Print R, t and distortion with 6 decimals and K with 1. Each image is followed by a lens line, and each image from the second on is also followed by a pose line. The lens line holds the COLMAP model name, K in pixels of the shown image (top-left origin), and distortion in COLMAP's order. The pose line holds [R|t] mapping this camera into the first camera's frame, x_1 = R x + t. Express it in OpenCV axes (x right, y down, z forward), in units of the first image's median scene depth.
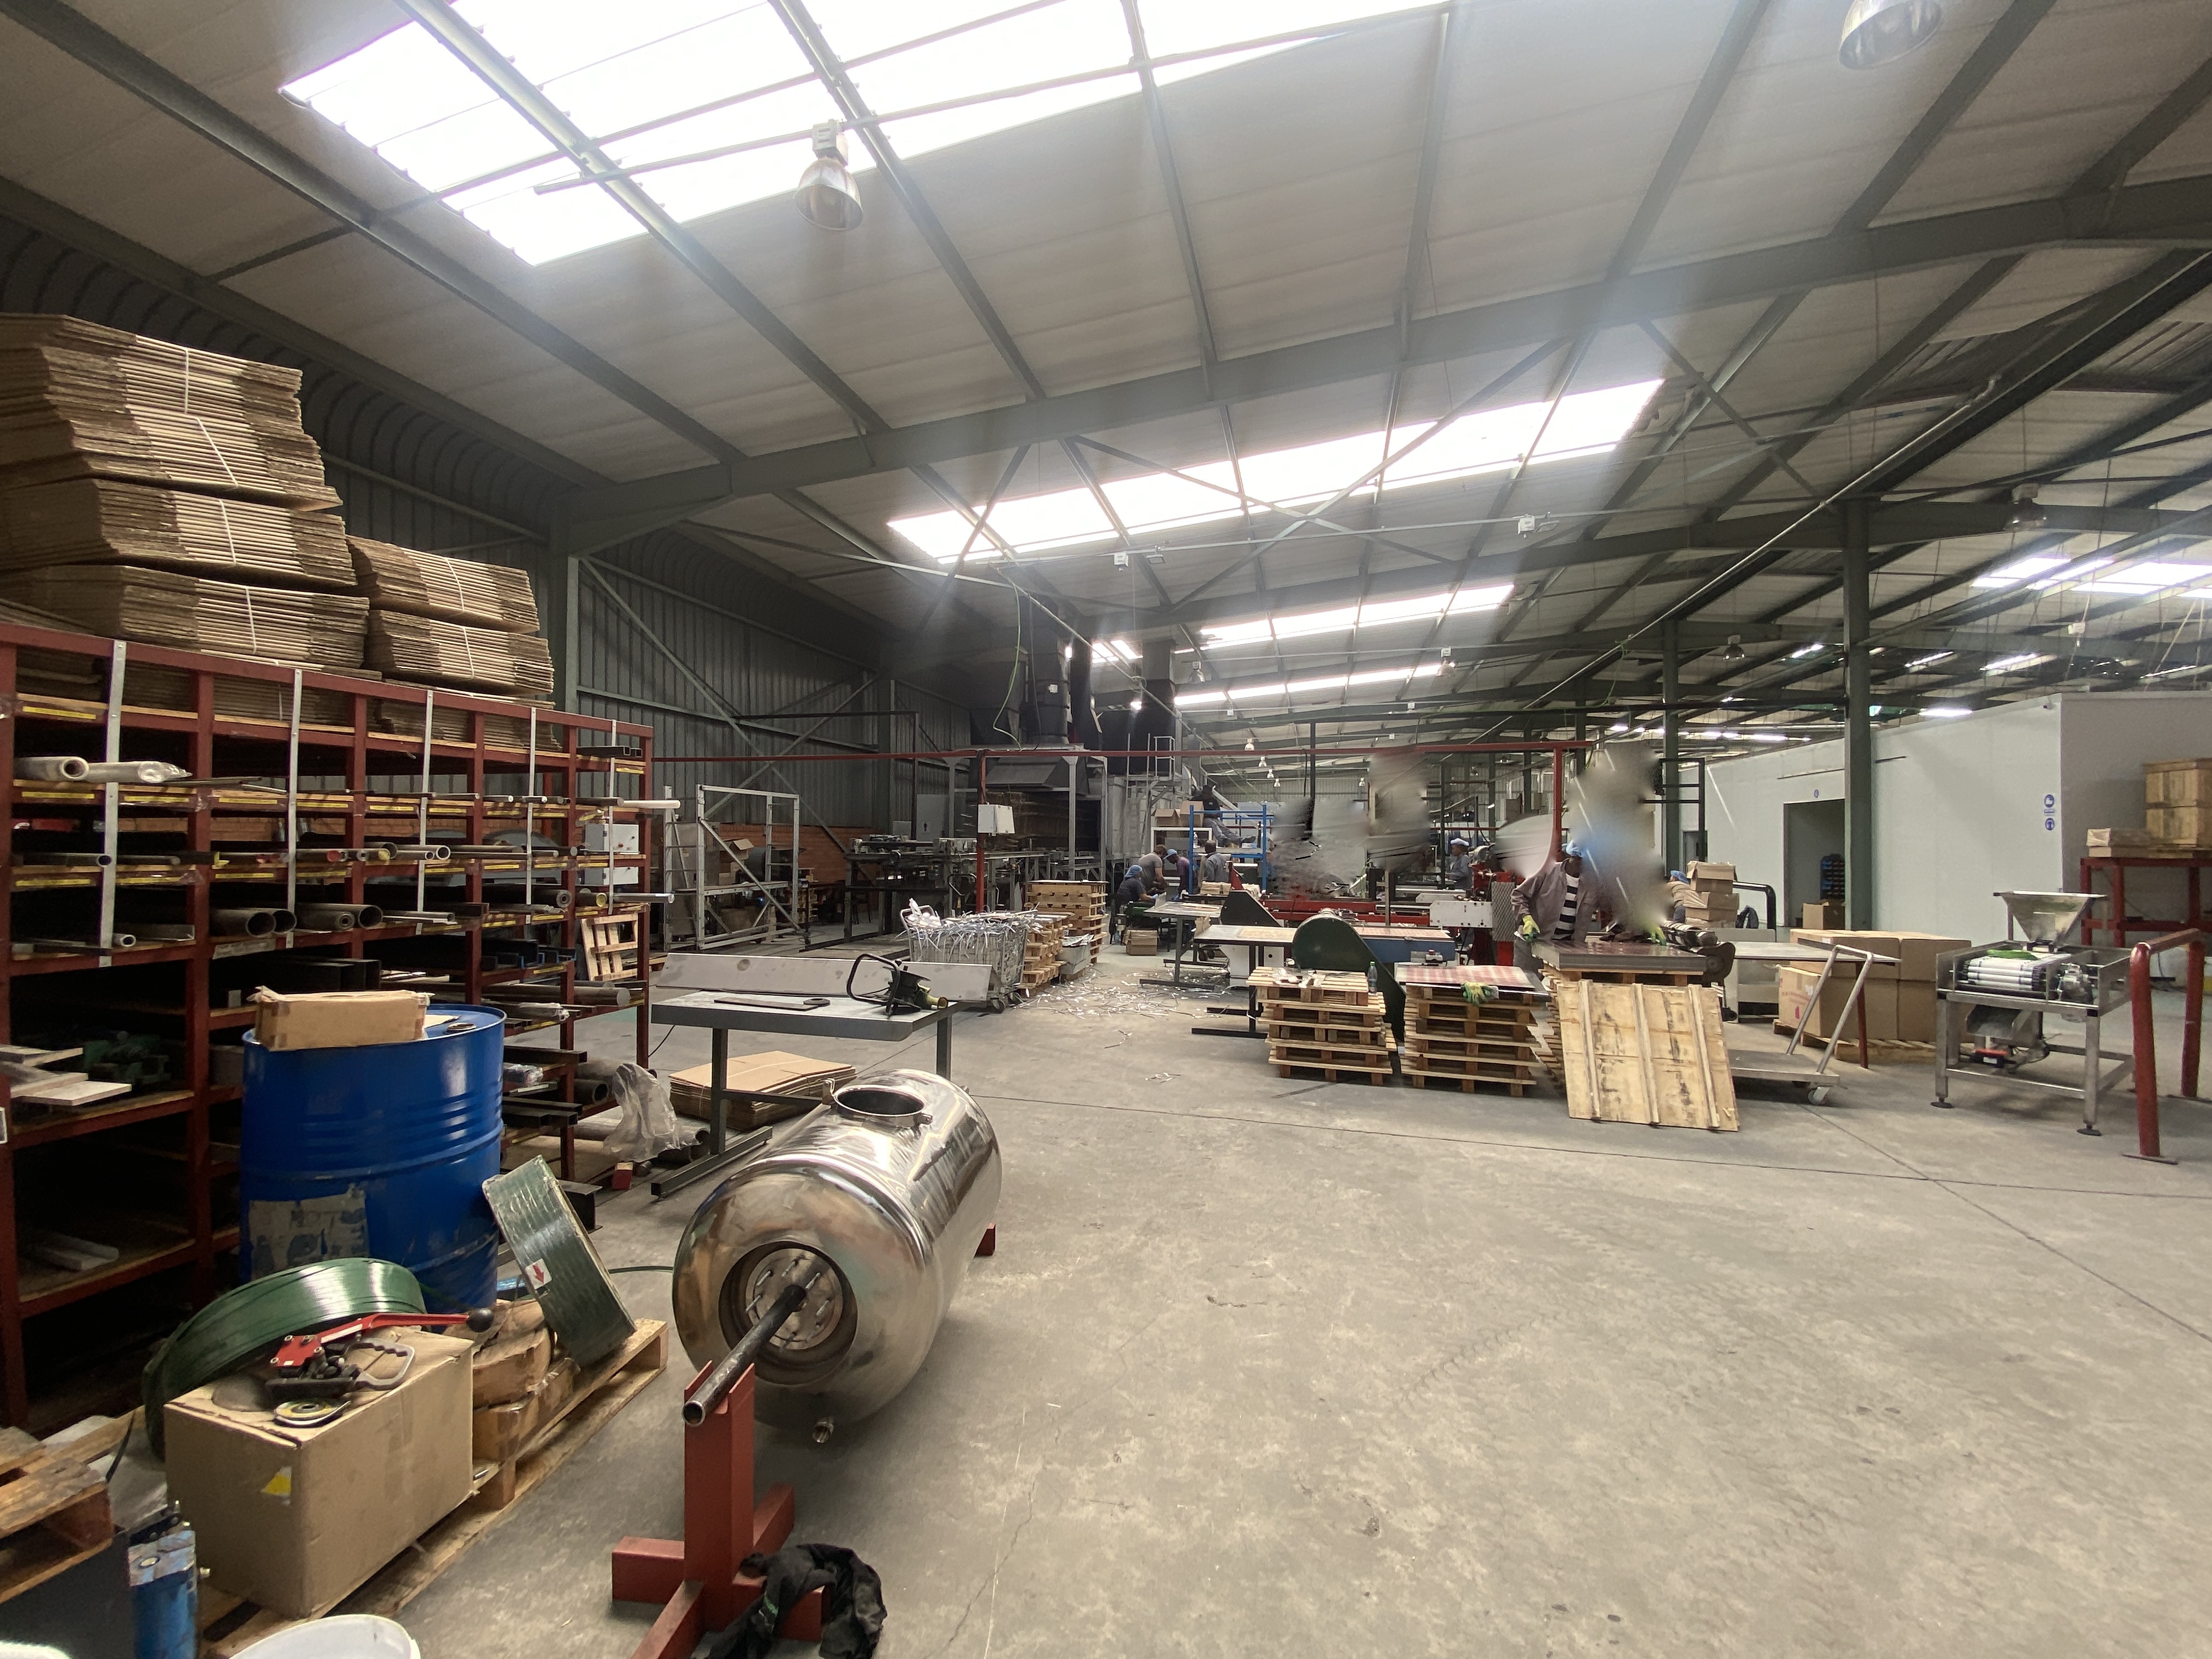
lens RADIAL K [[896.7, 0, 1097.9], [0, 896.7, 828.3], [0, 0, 1]] dist [0.007799, -0.014816]
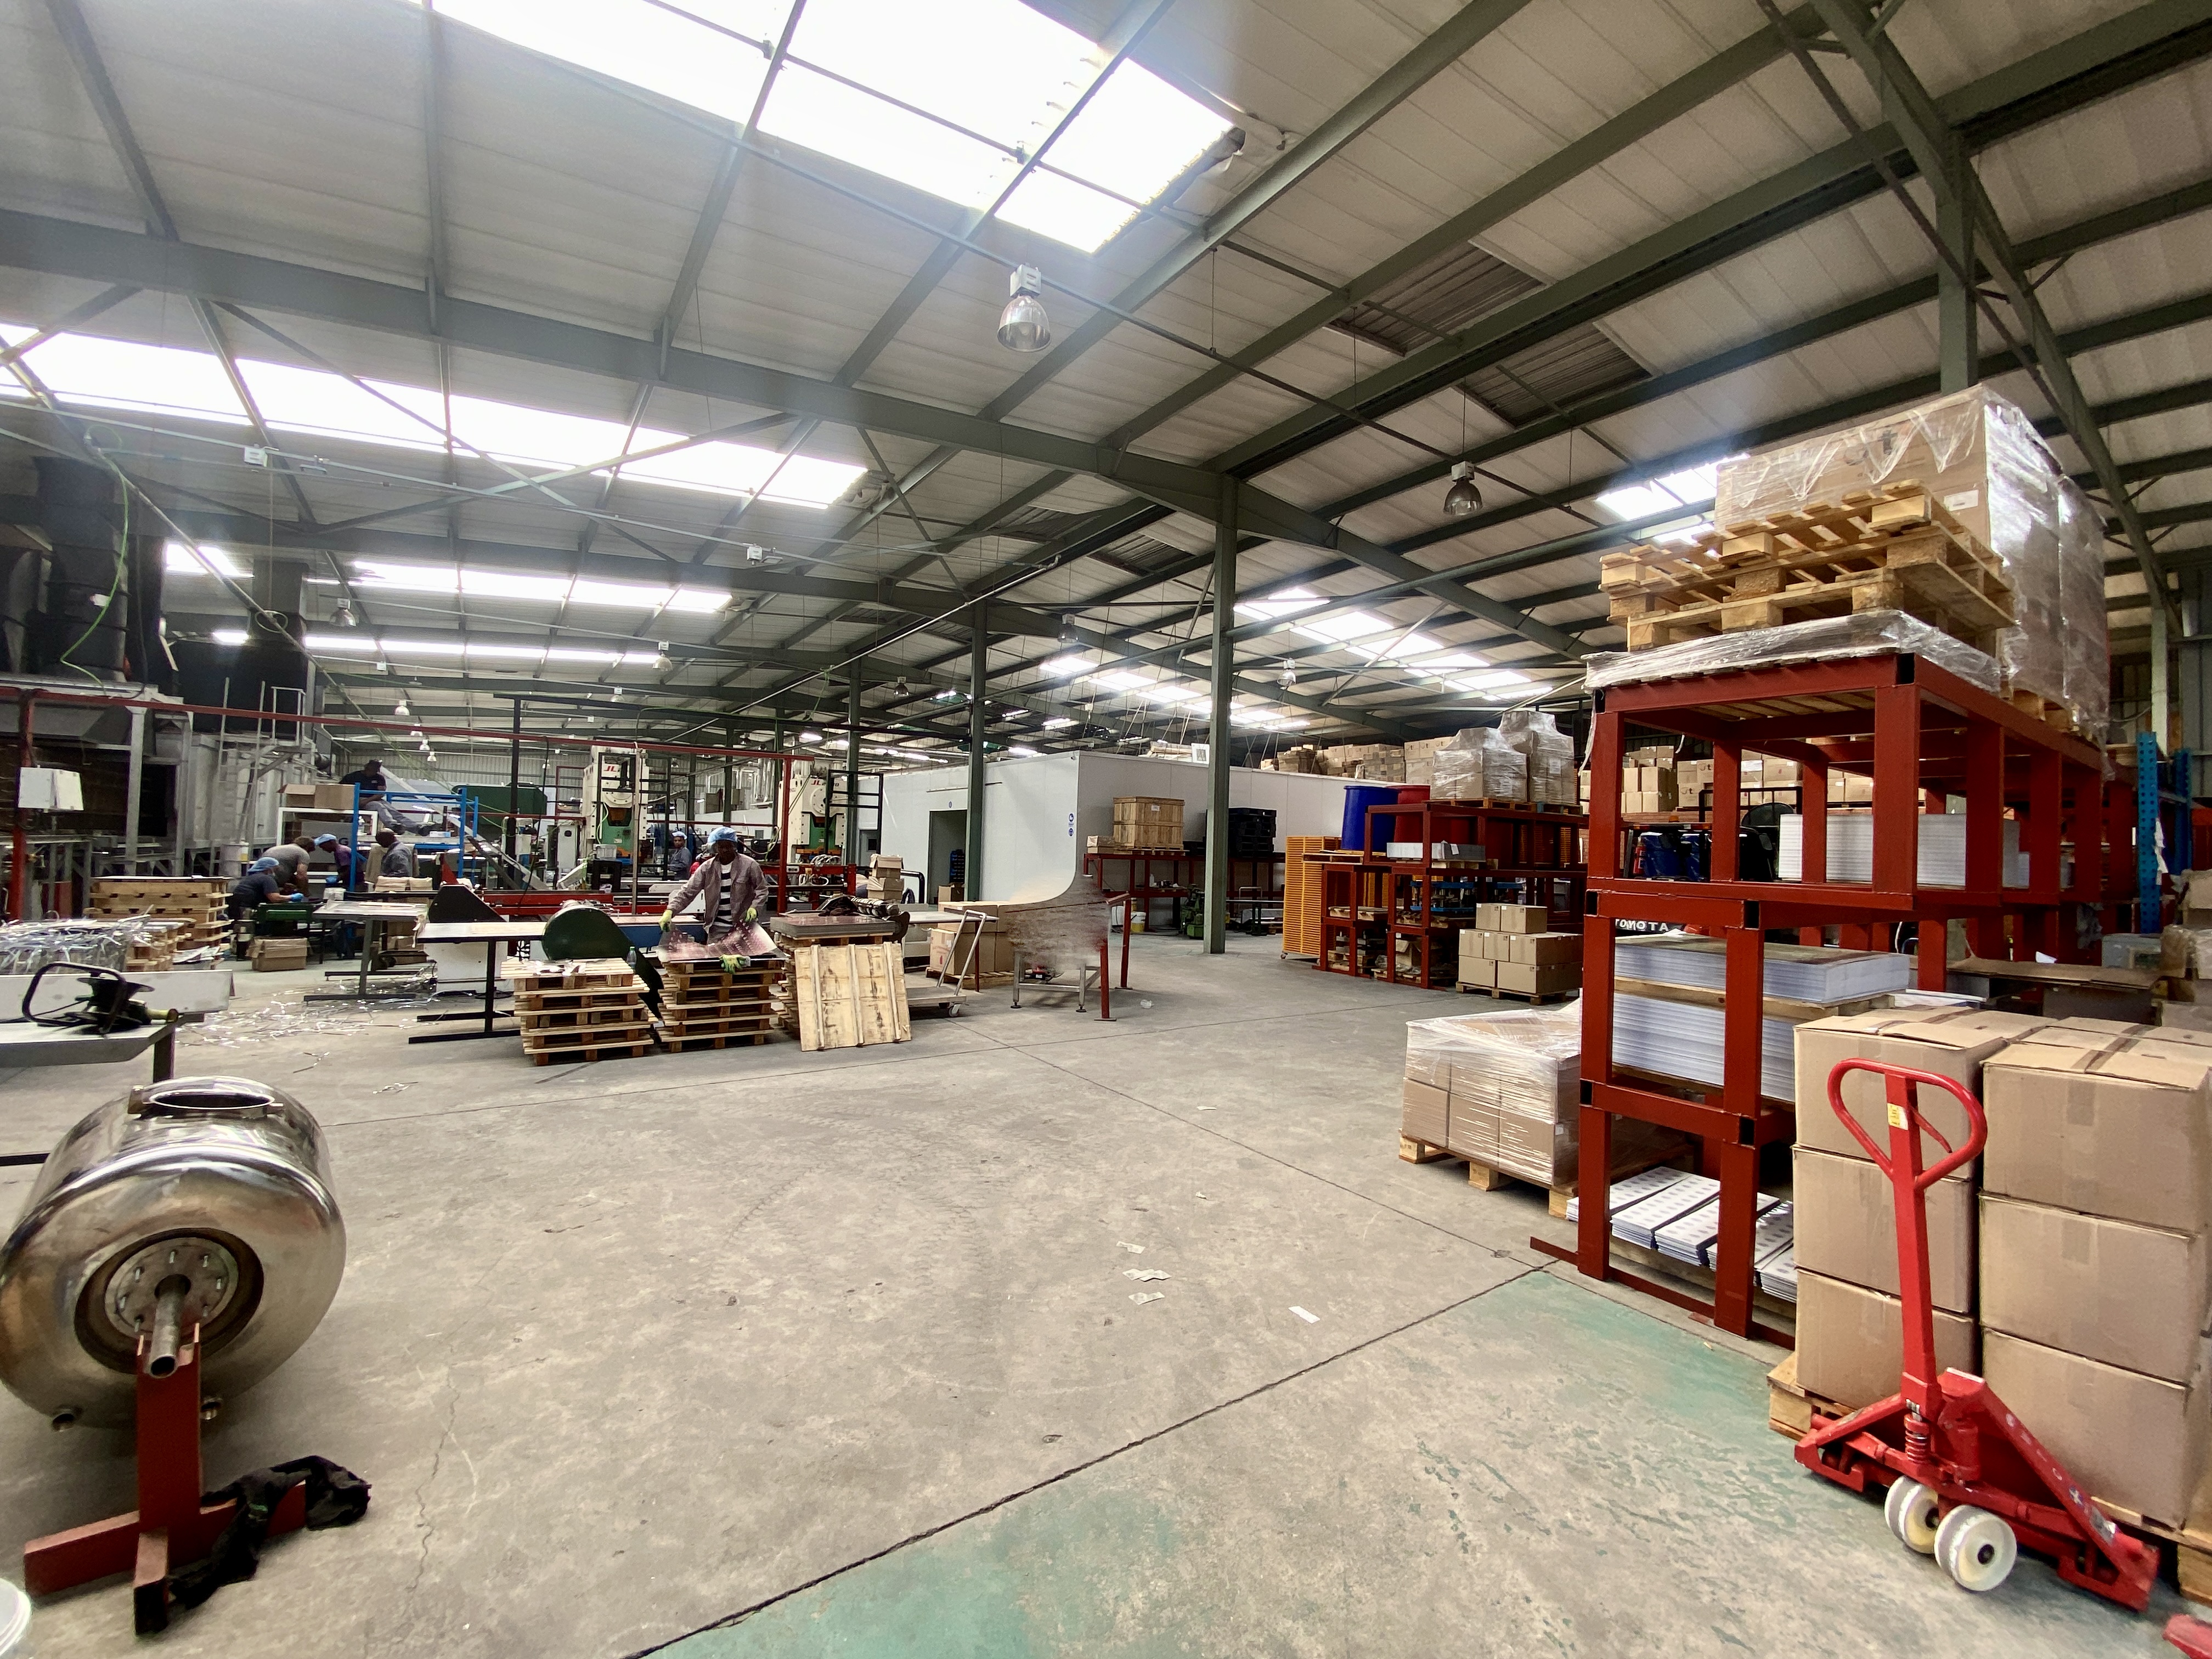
lens RADIAL K [[904.4, 0, 1114.4], [0, 904.4, 836.3], [0, 0, 1]] dist [-0.078201, -0.000051]
pose [[0.648807, 0.018709, 0.760723, -0.124534], [-0.031516, 0.999501, 0.002299, -0.004090], [-0.760300, -0.025467, 0.649072, -0.126286]]
